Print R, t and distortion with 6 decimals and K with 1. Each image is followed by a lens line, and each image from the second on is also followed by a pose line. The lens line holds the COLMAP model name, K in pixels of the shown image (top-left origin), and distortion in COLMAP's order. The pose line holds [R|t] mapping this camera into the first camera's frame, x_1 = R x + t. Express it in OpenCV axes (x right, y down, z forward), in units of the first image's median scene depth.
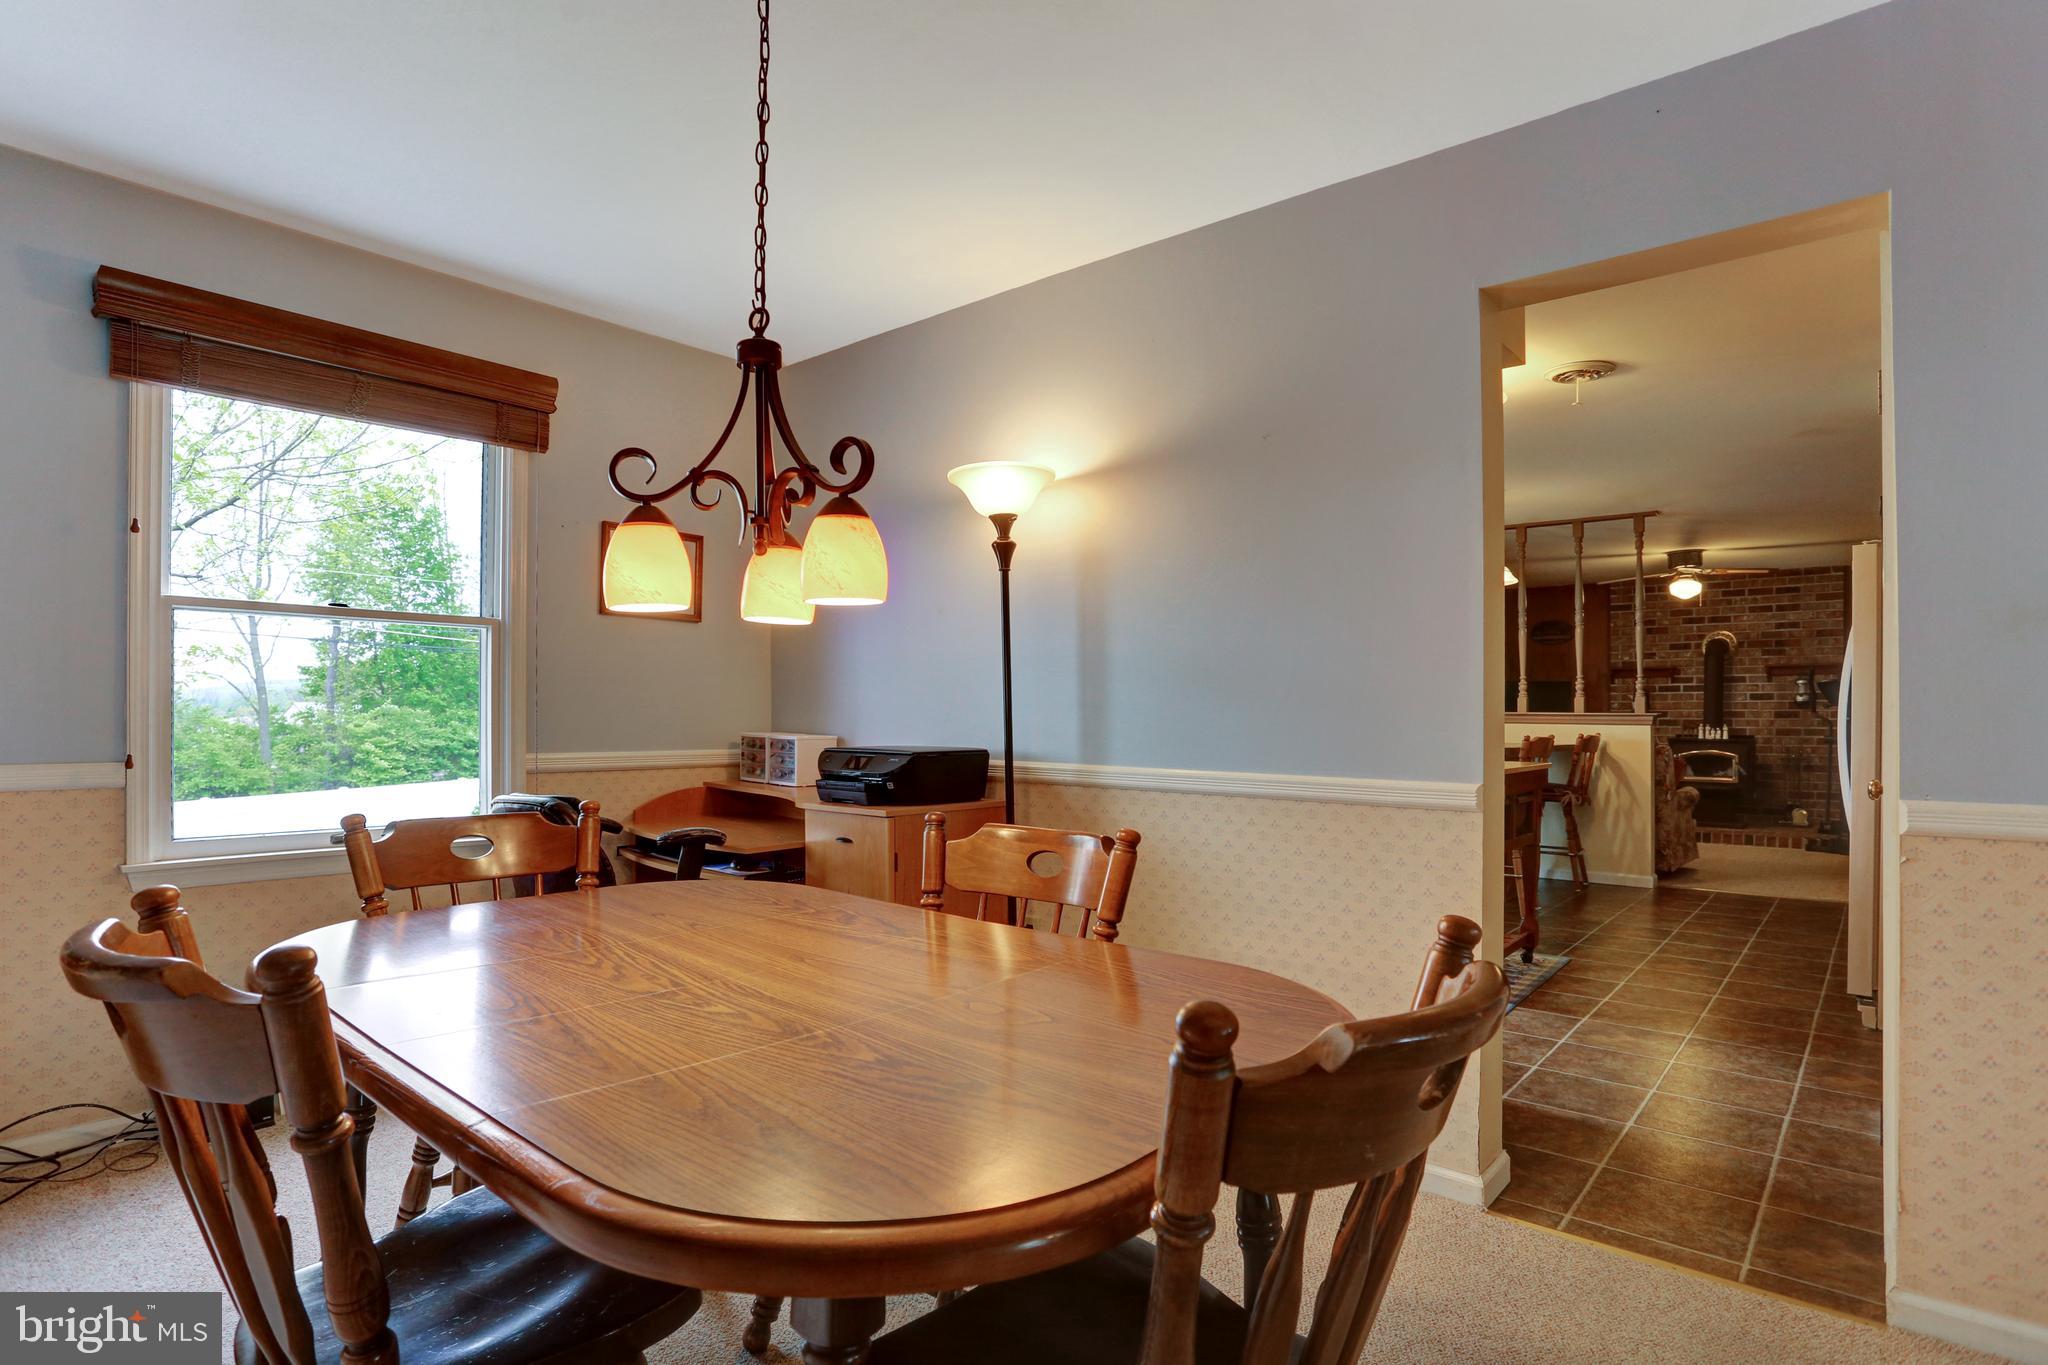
lens RADIAL K [[1134.3, 0, 1020.5], [0, 1134.3, 711.8], [0, 0, 1]] dist [0.000992, 0.001102]
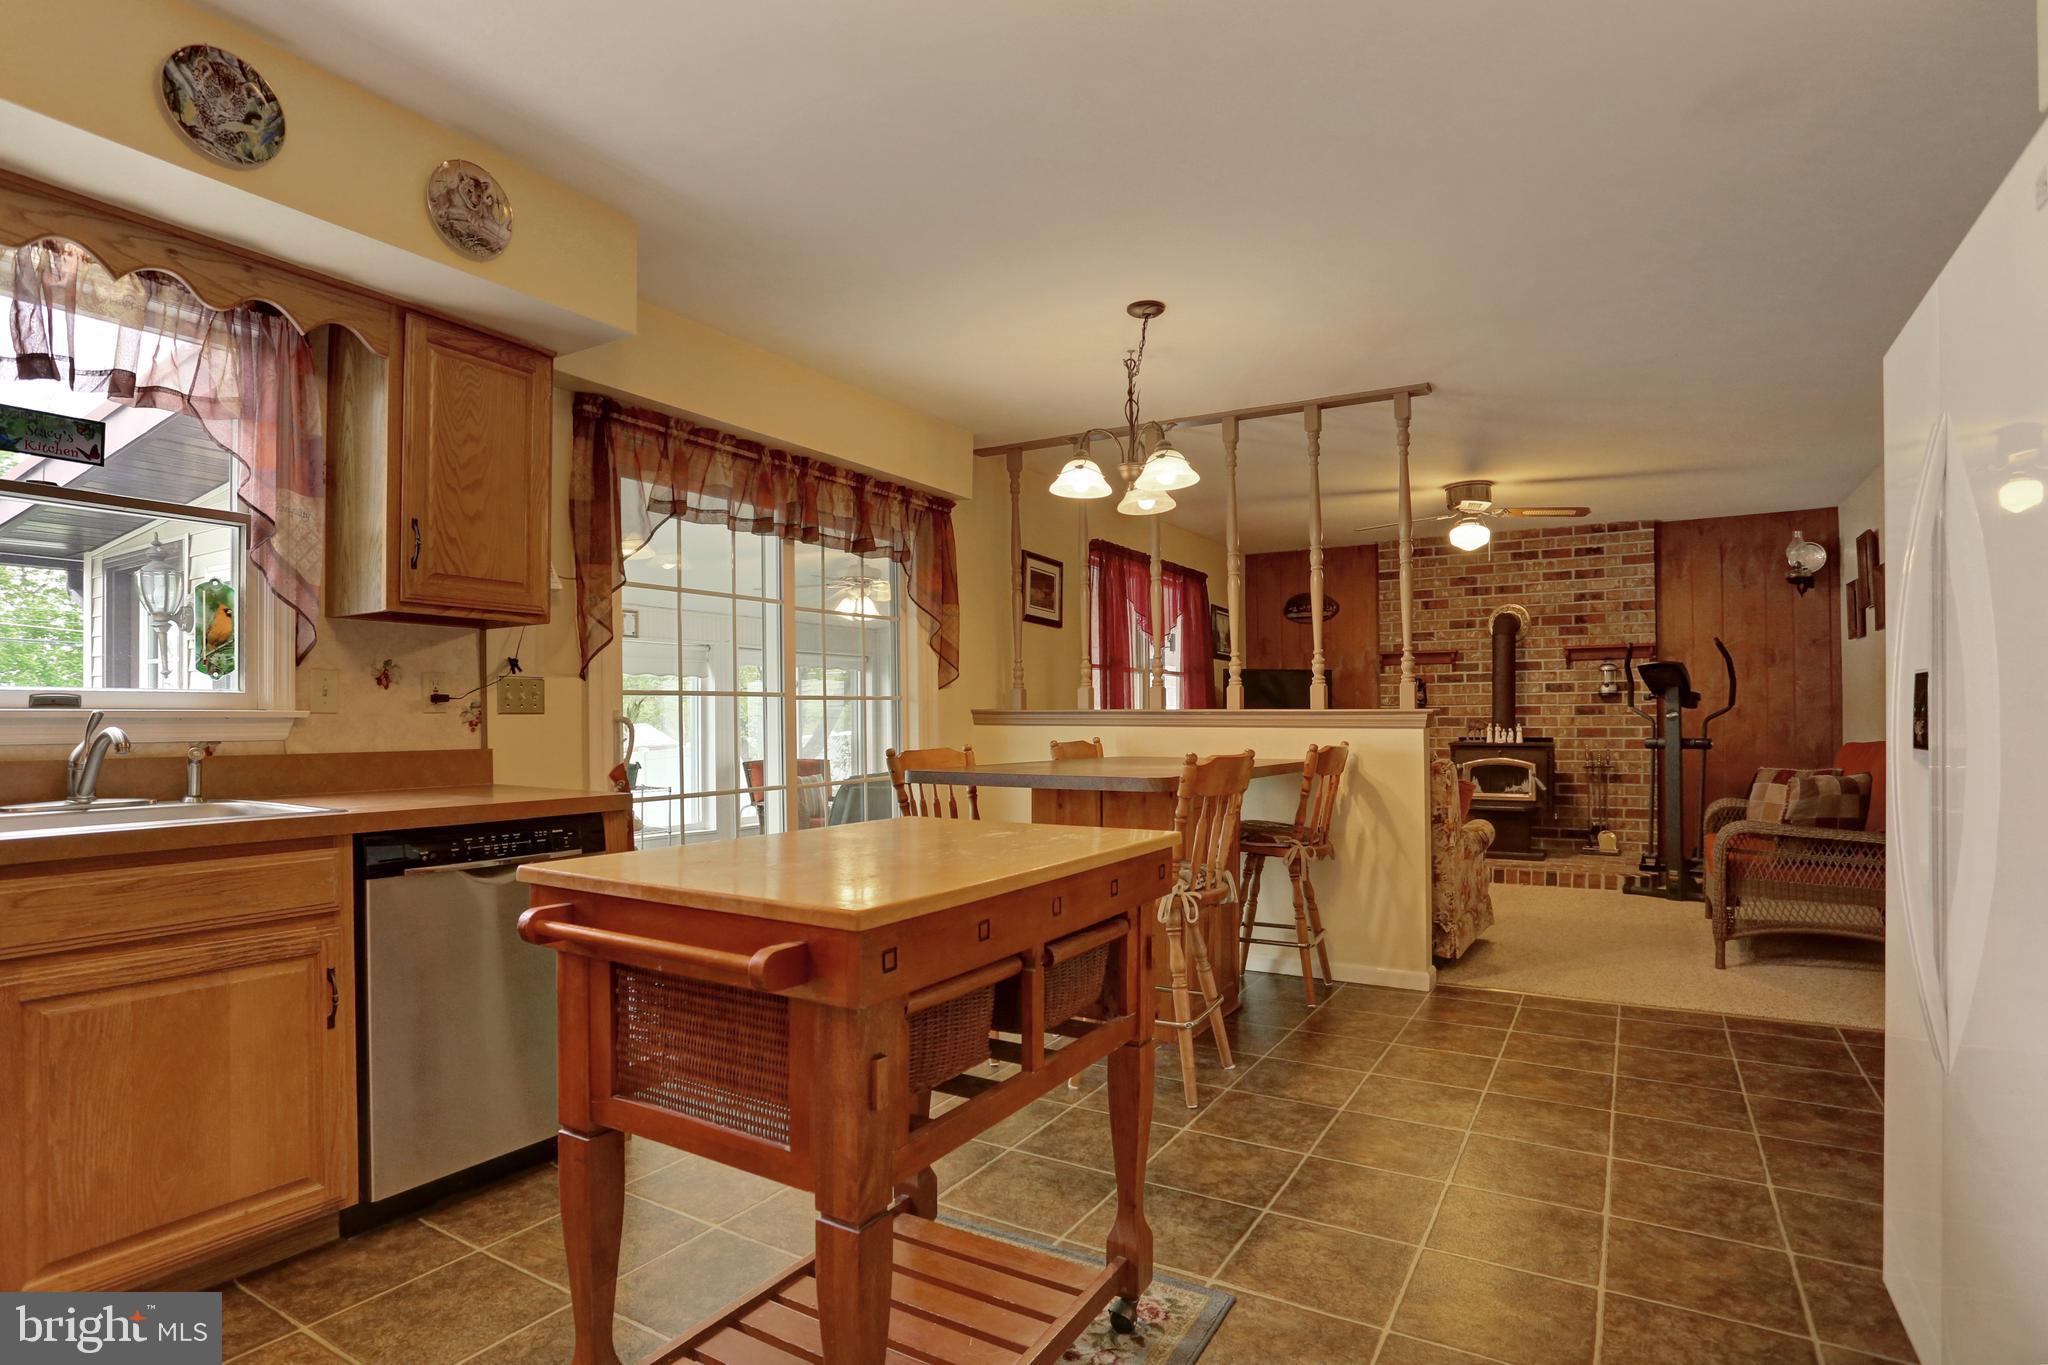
lens RADIAL K [[1084.6, 0, 1039.2], [0, 1084.6, 706.2], [0, 0, 1]] dist [-0.006904, -0.000421]
pose [[0.987743, -0.007290, 0.155922, 0.186742], [0.008403, 0.999944, -0.006483, 0.001297], [-0.155866, 0.007713, 0.987748, 0.326779]]
